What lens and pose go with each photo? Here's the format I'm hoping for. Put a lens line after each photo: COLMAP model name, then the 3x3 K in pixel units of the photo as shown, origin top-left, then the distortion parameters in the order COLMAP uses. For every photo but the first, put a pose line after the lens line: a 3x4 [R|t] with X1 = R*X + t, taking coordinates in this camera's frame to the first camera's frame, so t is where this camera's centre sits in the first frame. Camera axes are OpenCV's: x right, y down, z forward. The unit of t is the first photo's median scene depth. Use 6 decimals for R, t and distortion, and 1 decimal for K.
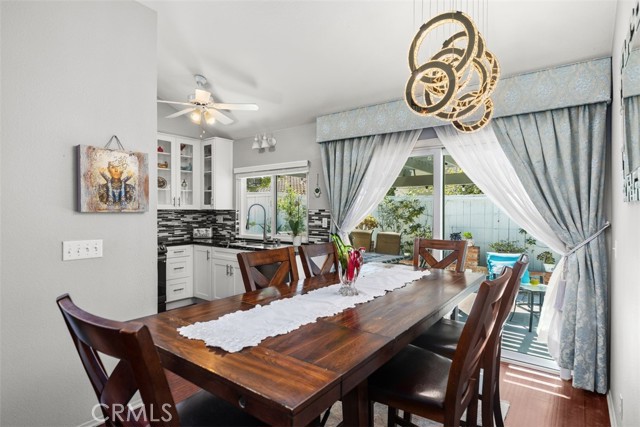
lens RADIAL K [[331.8, 0, 320.0], [0, 331.8, 213.5], [0, 0, 1]] dist [-0.004030, -0.000566]
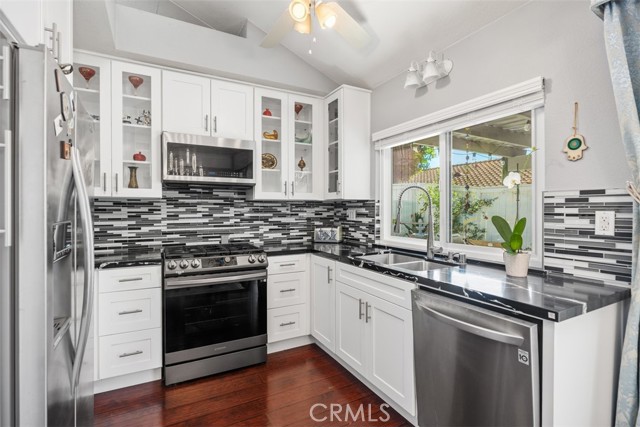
lens RADIAL K [[303.9, 0, 320.0], [0, 303.9, 213.5], [0, 0, 1]] dist [-0.000678, -0.000077]
pose [[0.912283, 0.001652, -0.409557, -0.115422], [0.001950, 0.999963, 0.008378, 0.010422], [0.409556, -0.008442, 0.912246, 0.439398]]
